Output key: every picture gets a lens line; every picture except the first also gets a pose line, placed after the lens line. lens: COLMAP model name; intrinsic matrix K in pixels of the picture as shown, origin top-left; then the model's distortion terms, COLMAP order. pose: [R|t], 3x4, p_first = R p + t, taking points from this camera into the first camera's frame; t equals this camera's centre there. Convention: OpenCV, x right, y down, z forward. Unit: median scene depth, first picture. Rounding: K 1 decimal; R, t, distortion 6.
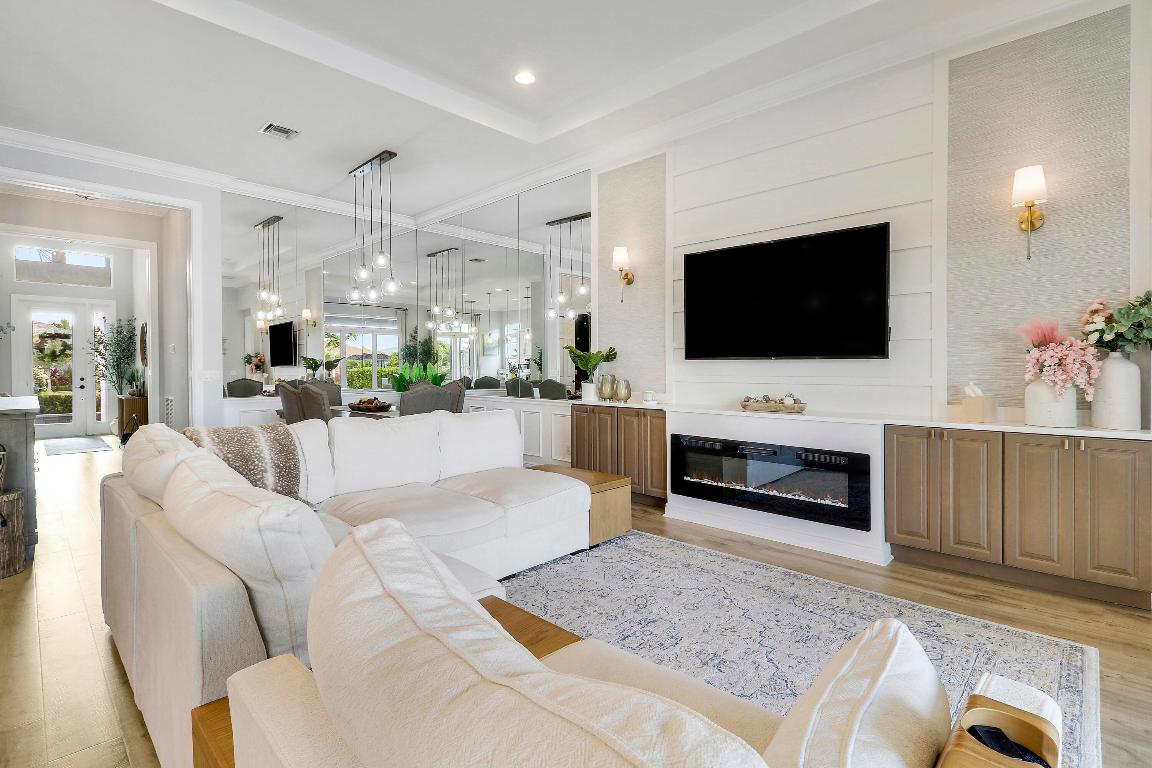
lens RADIAL K [[540.6, 0, 574.8], [0, 540.6, 376.1], [0, 0, 1]] dist [-0.002837, -0.005856]
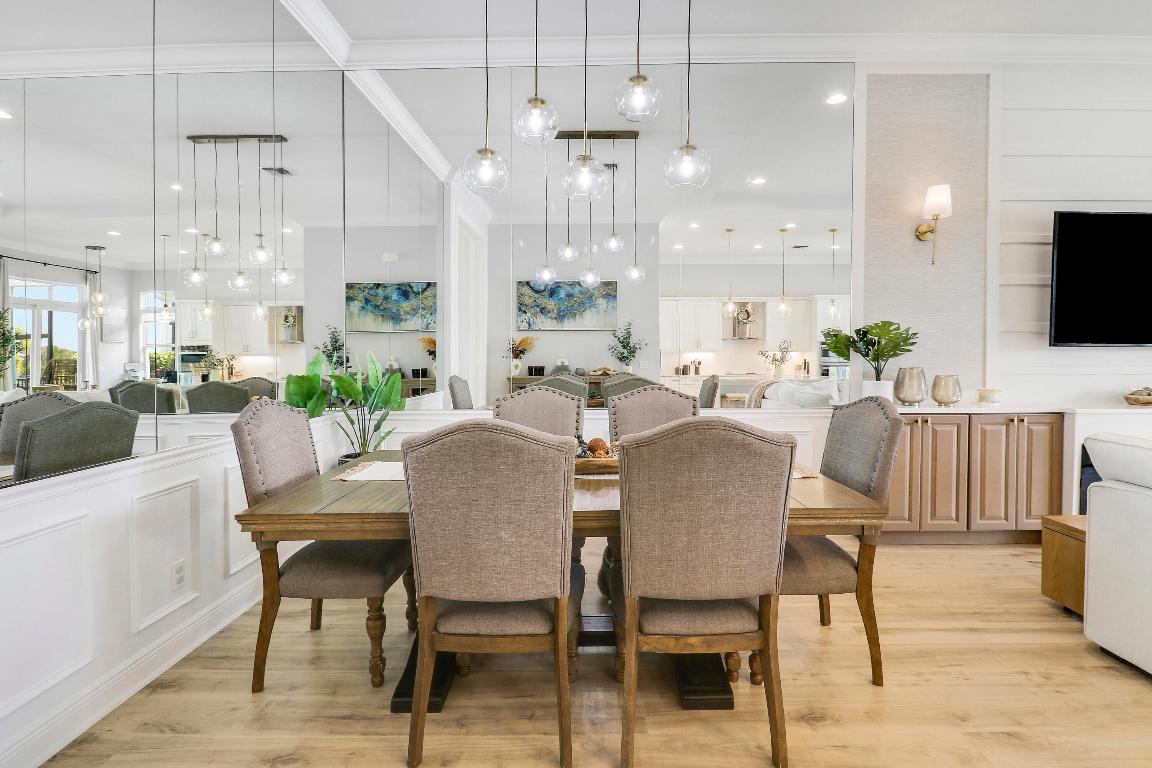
lens RADIAL K [[540.6, 0, 582.9], [0, 540.6, 367.3], [0, 0, 1]] dist [-0.002837, -0.005856]
pose [[0.721838, -0.020436, 0.691760, -0.858613], [0.019594, 0.999767, 0.009089, -0.020171], [-0.691784, 0.006994, 0.722070, 0.941825]]
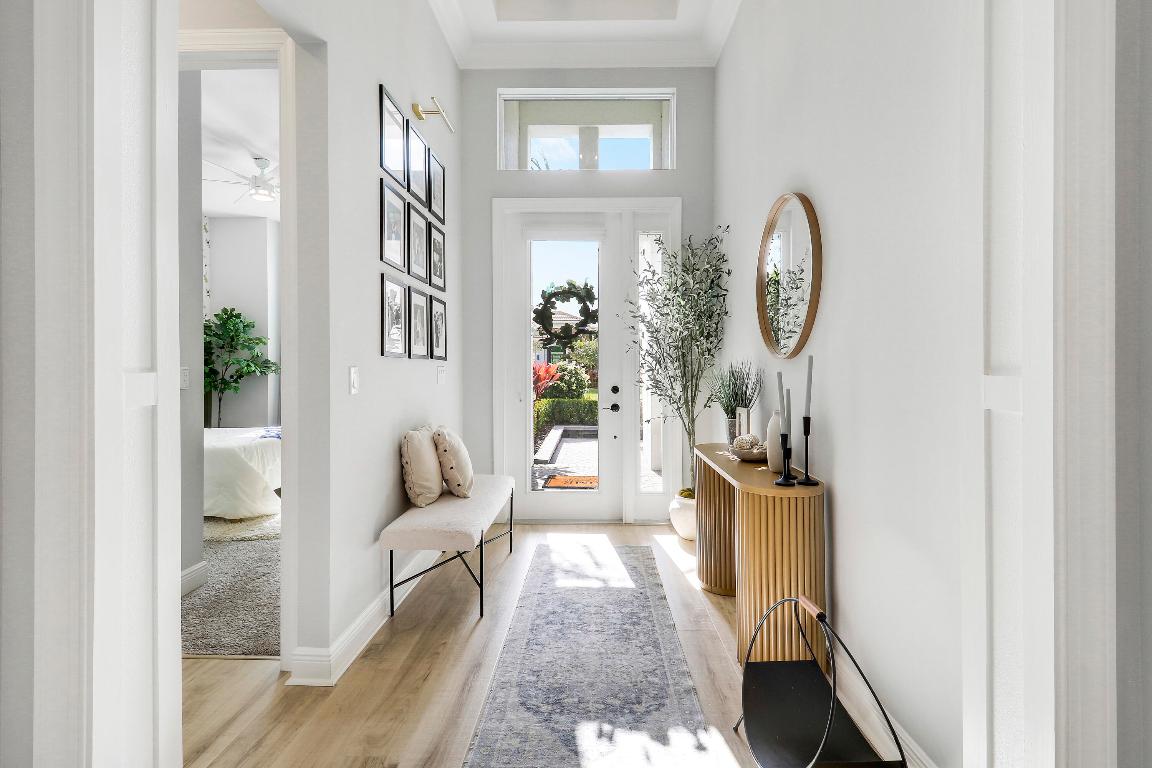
lens RADIAL K [[540.6, 0, 569.3], [0, 540.6, 349.4], [0, 0, 1]] dist [-0.002837, -0.005856]
pose [[0.692073, -0.010982, -0.721744, -1.461360], [-0.004051, 0.999809, -0.019097, -0.040678], [0.721816, 0.016141, 0.691896, 1.562235]]
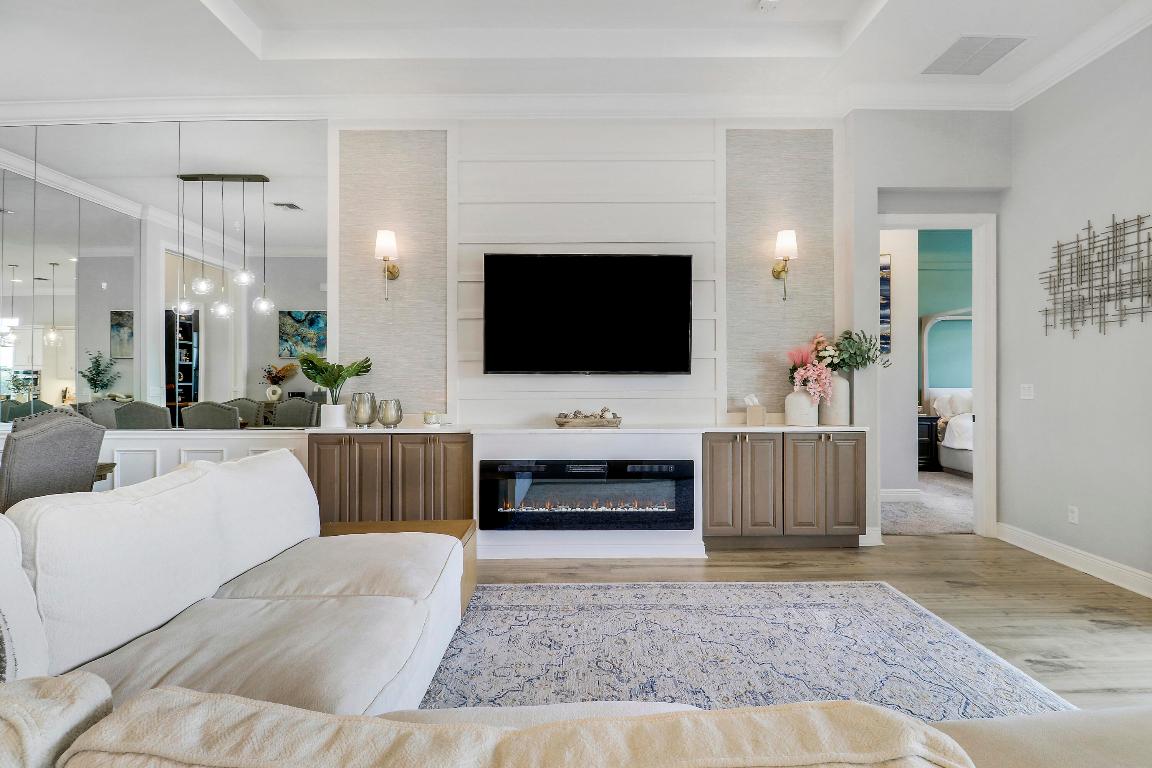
lens RADIAL K [[540.6, 0, 580.3], [0, 540.6, 385.2], [0, 0, 1]] dist [-0.002837, -0.005856]
pose [[0.717478, -0.001675, 0.696580, -0.303941], [0.012686, 0.999863, -0.010662, -0.000552], [-0.696466, 0.016486, 0.717400, 0.276386]]
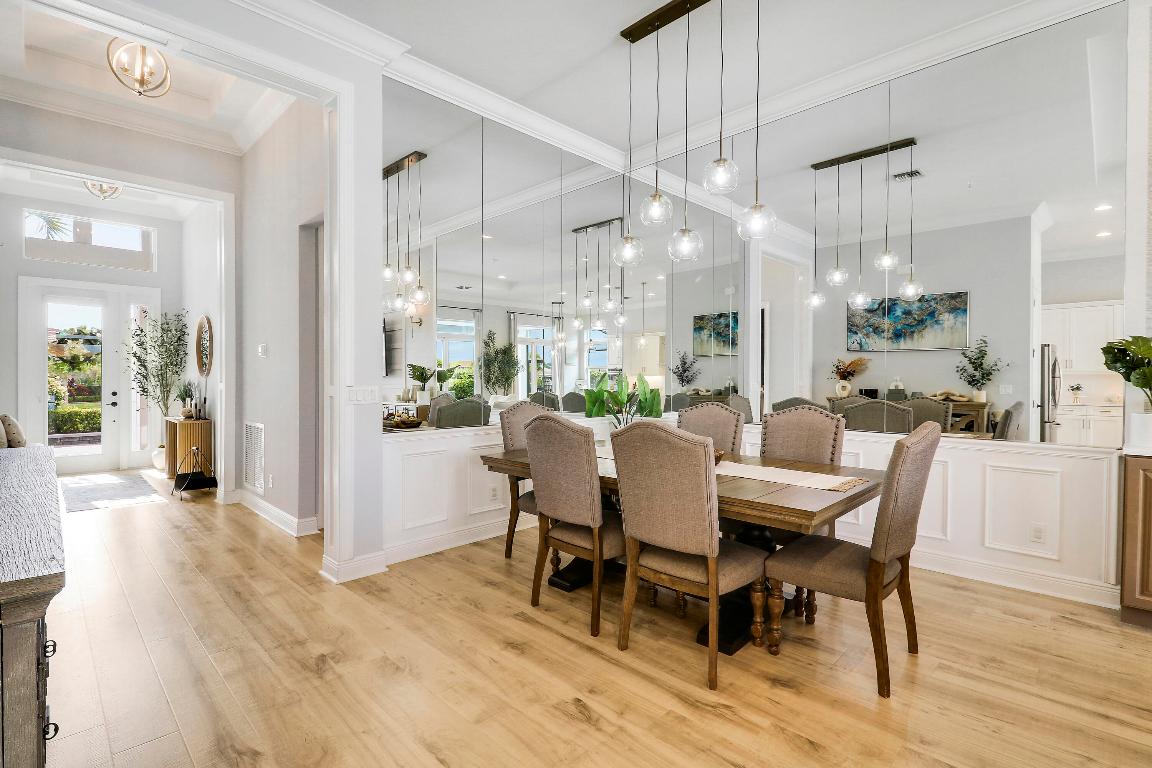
lens RADIAL K [[540.6, 0, 579.6], [0, 540.6, 383.6], [0, 0, 1]] dist [-0.002837, -0.005856]
pose [[0.999949, 0.003068, -0.009662, -0.615074], [-0.003117, 0.999982, -0.005106, -0.014909], [0.009646, 0.005136, 0.999940, 0.603784]]
